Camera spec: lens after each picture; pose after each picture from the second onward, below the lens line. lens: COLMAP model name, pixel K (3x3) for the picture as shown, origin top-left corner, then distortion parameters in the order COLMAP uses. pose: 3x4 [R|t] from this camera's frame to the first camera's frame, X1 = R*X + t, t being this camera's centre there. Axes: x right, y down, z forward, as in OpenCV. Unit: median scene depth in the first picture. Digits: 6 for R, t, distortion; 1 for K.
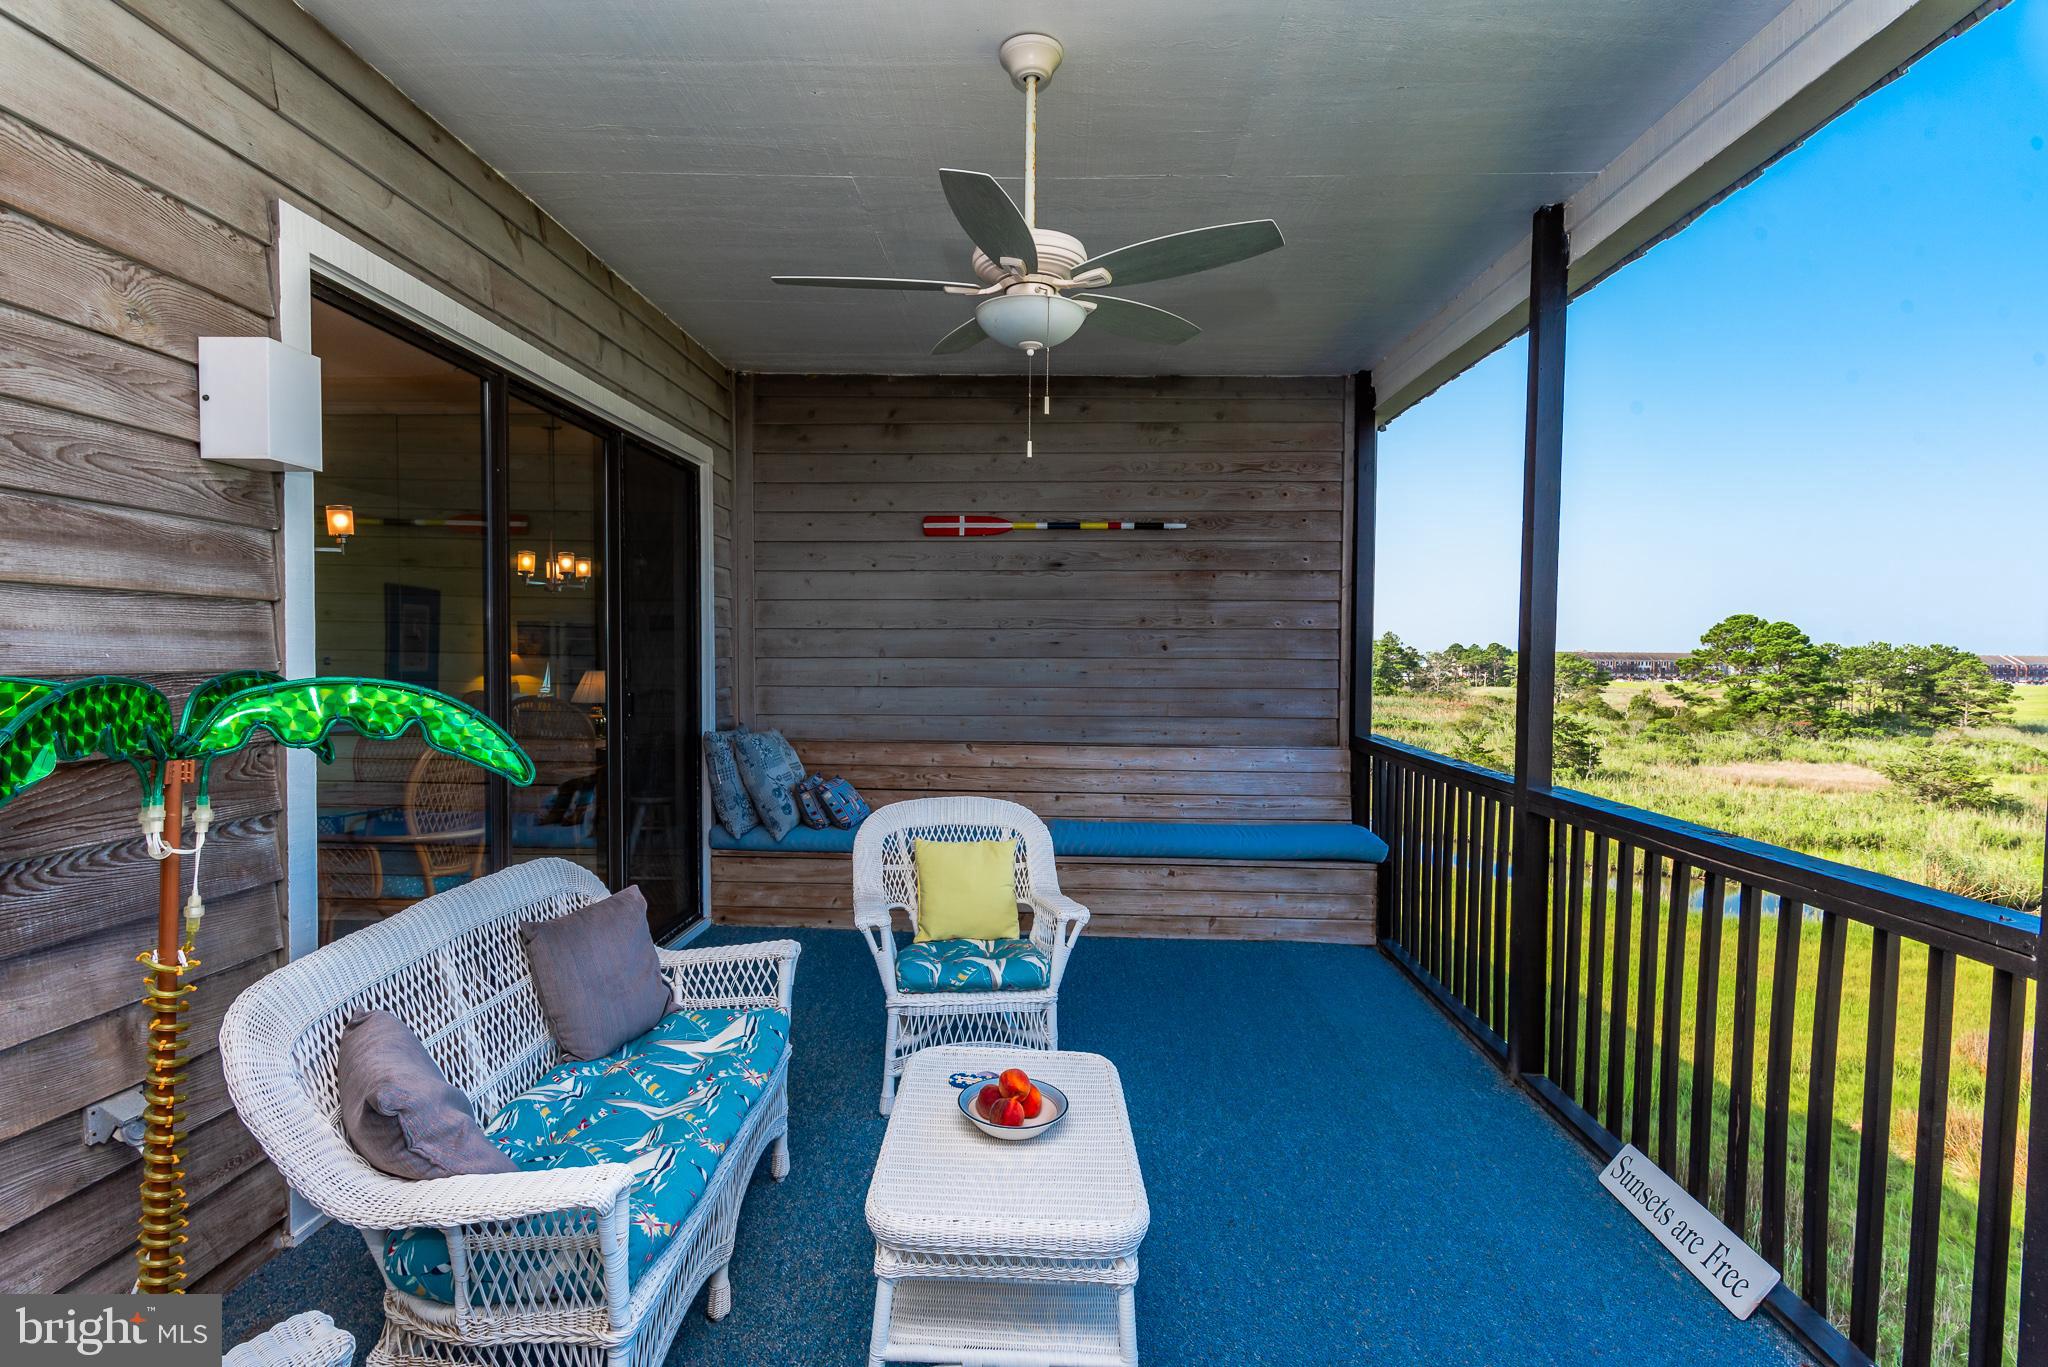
lens RADIAL K [[1009.8, 0, 1020.9], [0, 1009.8, 691.2], [0, 0, 1]] dist [0.003198, -0.000726]
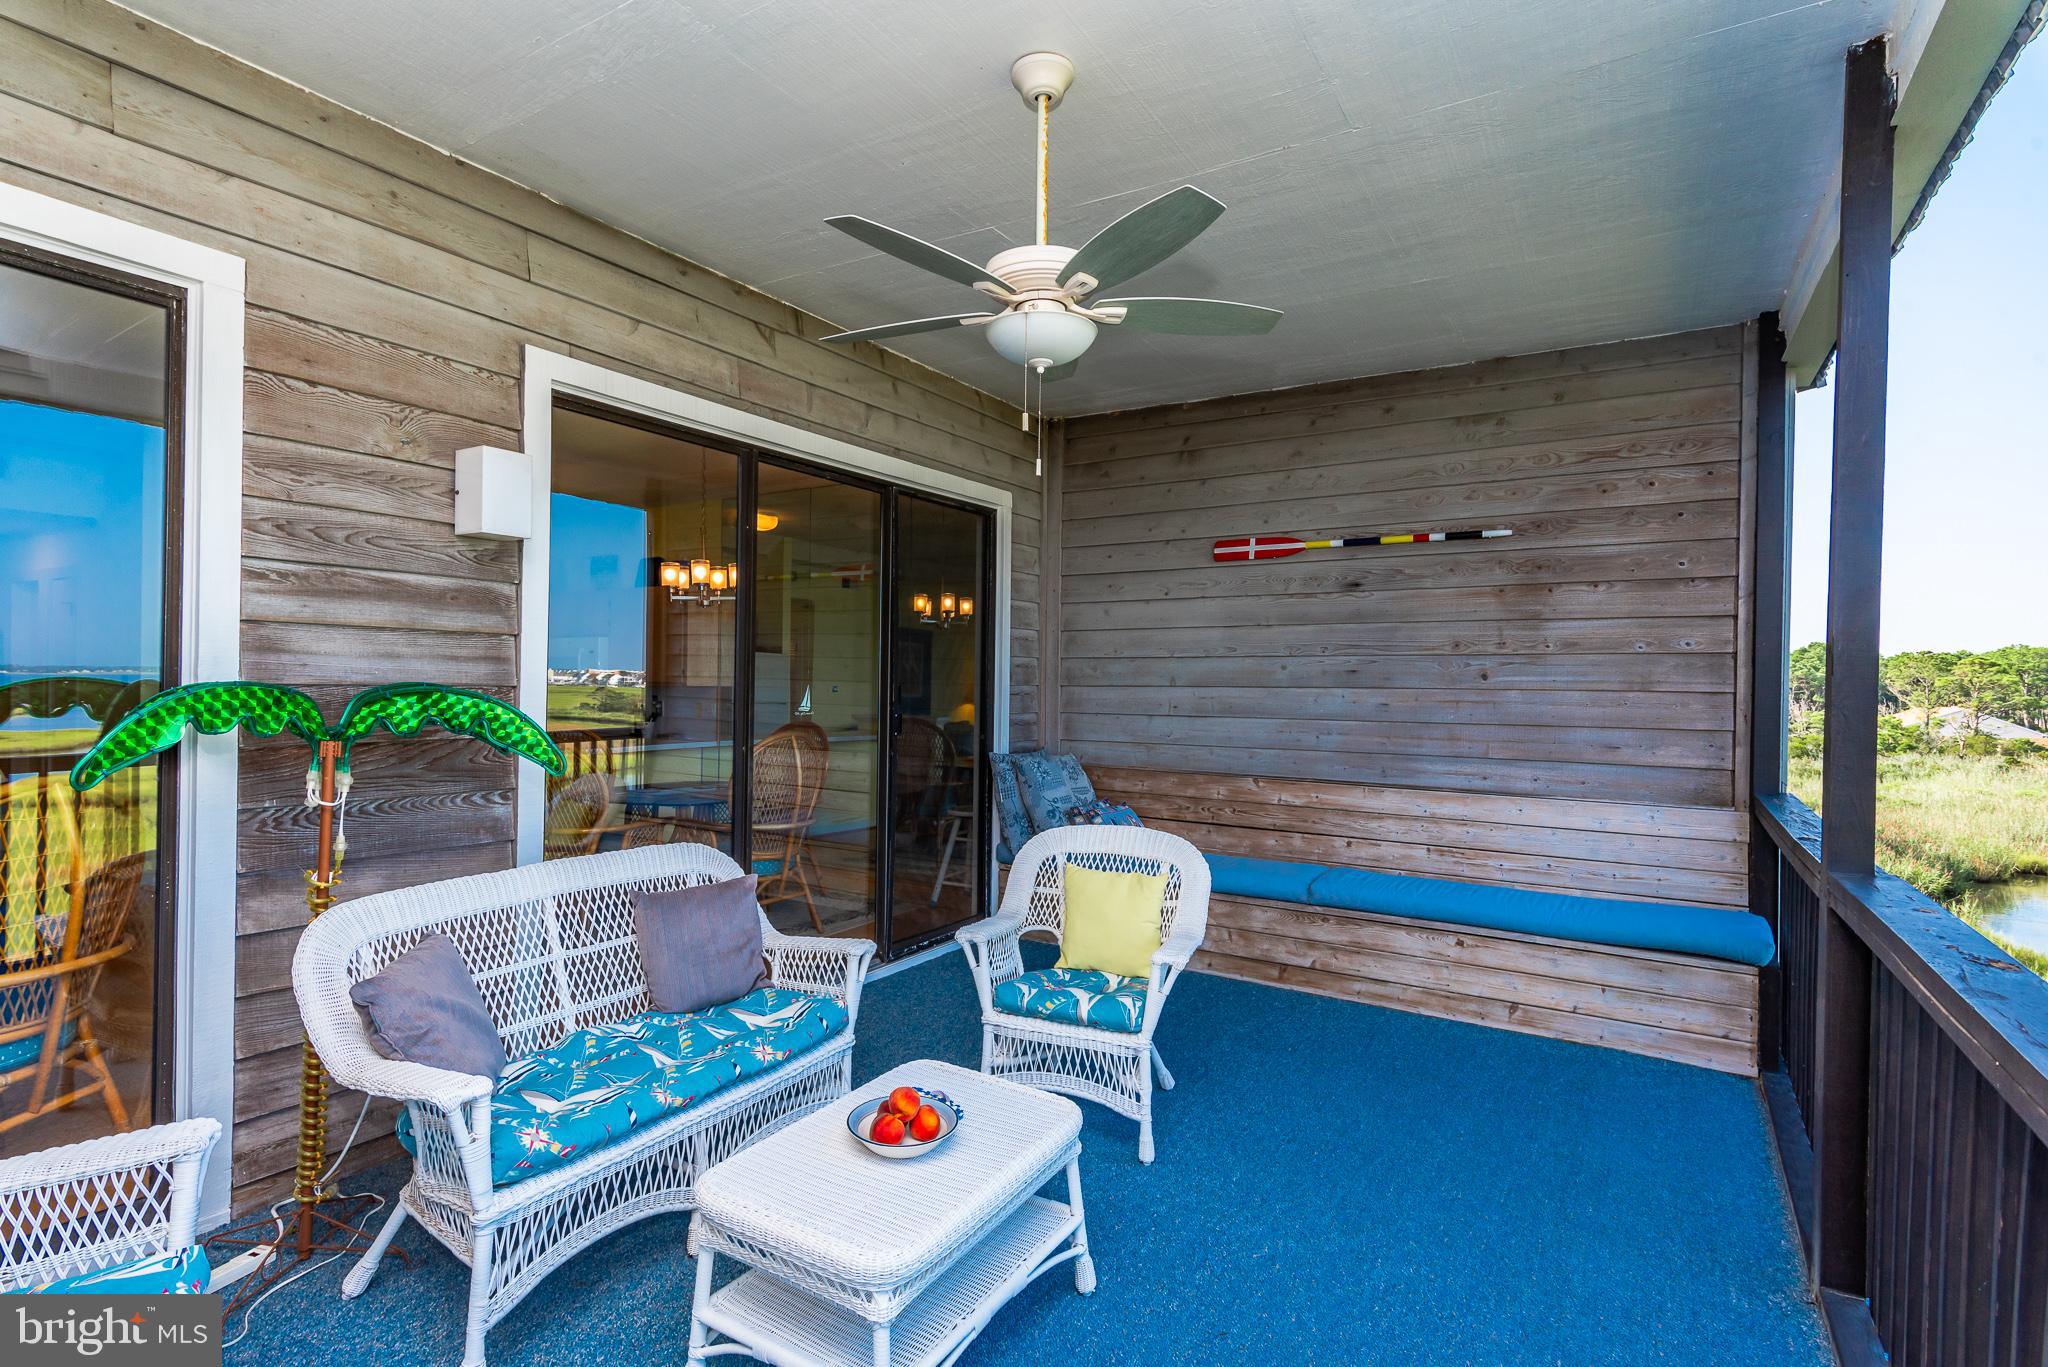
lens RADIAL K [[1009.8, 0, 1020.9], [0, 1009.8, 691.2], [0, 0, 1]] dist [0.003198, -0.000726]
pose [[0.863634, 0.008866, -0.504042, 0.253099], [-0.026575, 0.999256, -0.027956, 0.003336], [0.503419, 0.037539, 0.863227, 0.077168]]
